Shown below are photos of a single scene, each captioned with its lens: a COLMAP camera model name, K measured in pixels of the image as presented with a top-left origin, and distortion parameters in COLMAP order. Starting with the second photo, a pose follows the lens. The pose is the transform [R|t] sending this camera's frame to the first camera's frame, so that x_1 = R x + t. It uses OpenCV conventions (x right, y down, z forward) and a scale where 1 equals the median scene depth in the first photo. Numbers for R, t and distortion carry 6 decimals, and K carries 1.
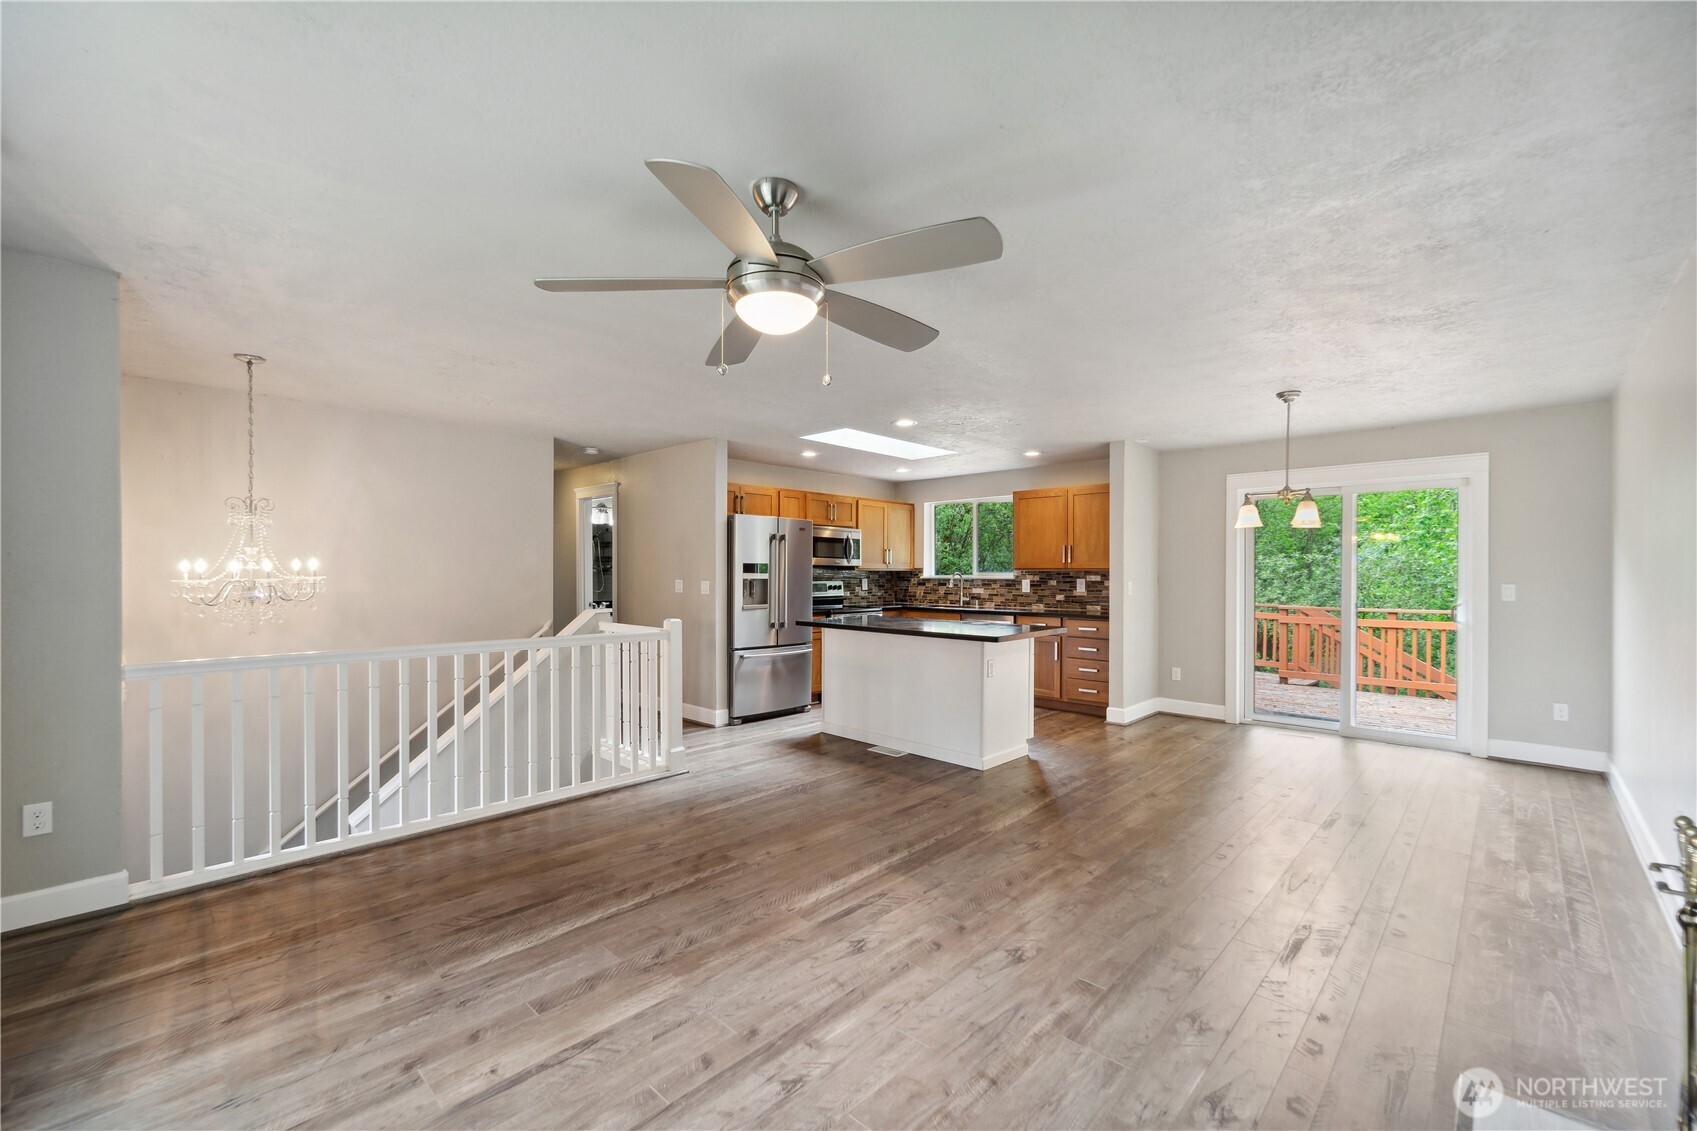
lens RADIAL K [[709.9, 0, 849.2], [0, 709.9, 569.4], [0, 0, 1]] dist [0.004650, 0.000842]
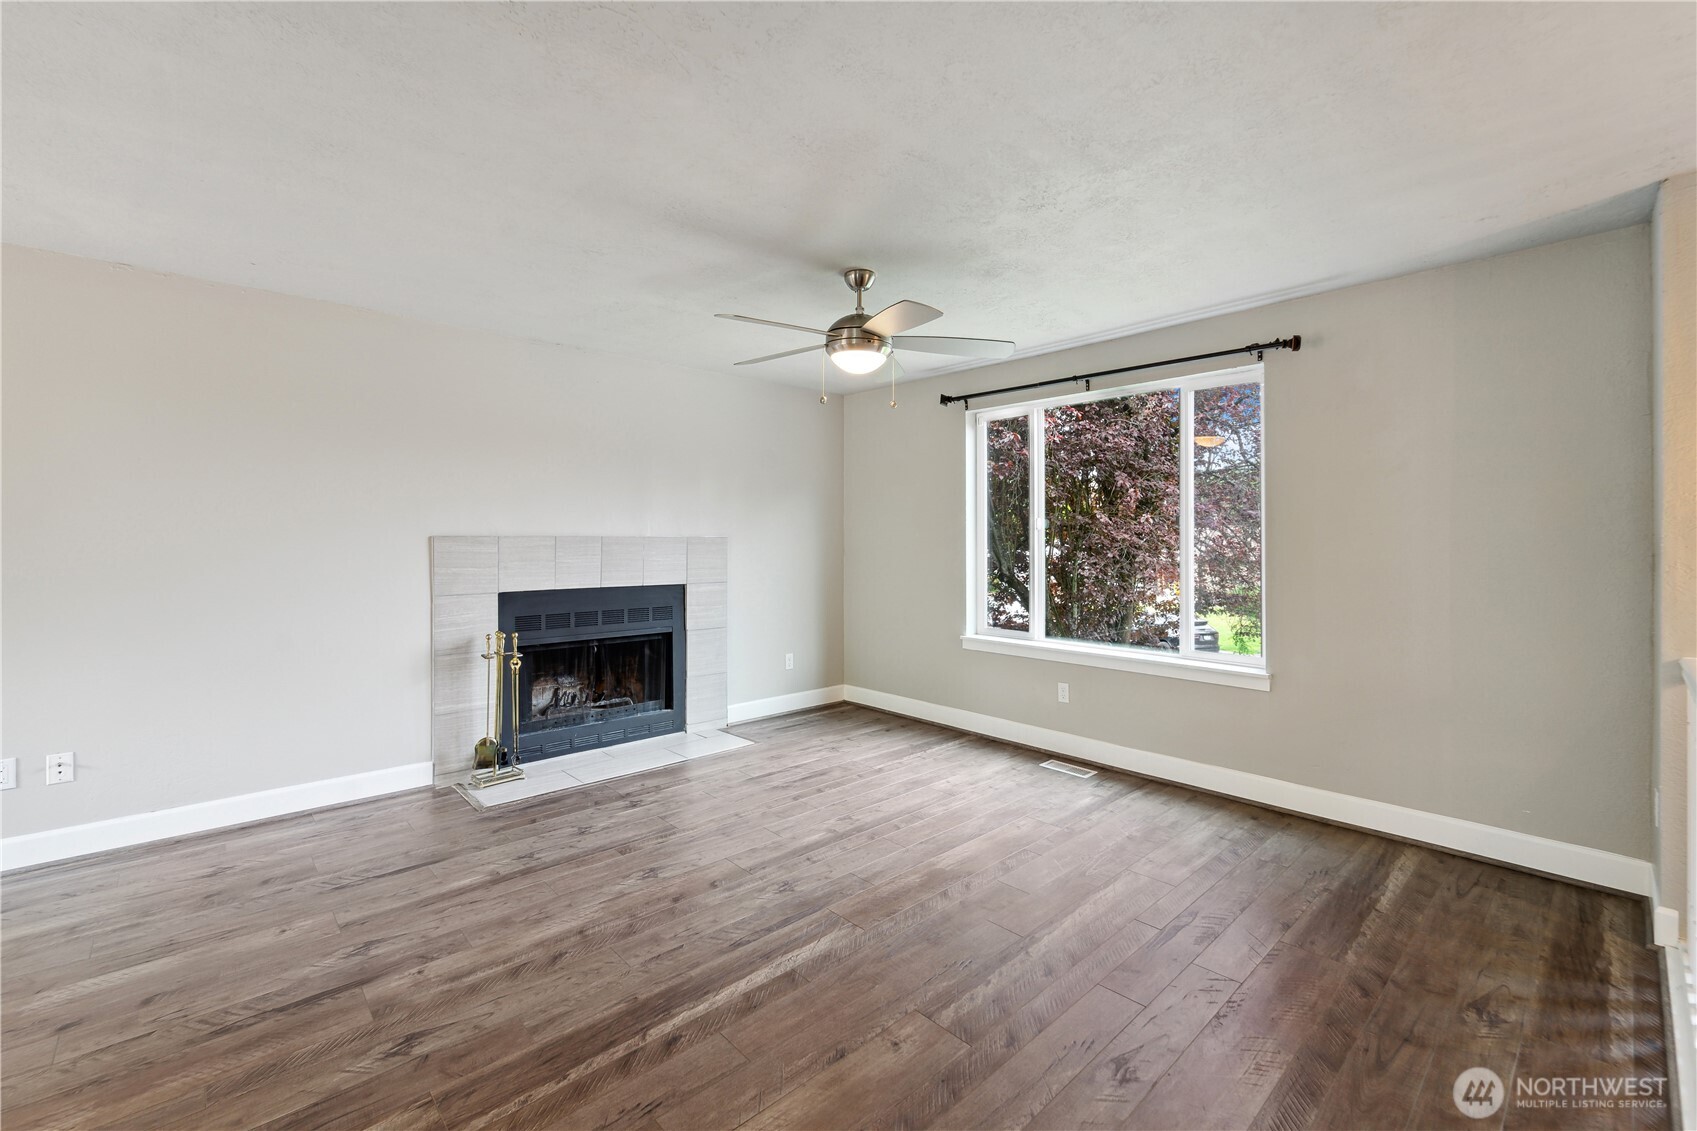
lens RADIAL K [[709.9, 0, 847.3], [0, 709.9, 553.0], [0, 0, 1]] dist [0.004650, 0.000842]
pose [[-0.997943, -0.003492, 0.064018, -0.127511], [-0.002649, 0.999909, 0.013240, 0.009462], [-0.064059, 0.013043, -0.997861, 1.787425]]
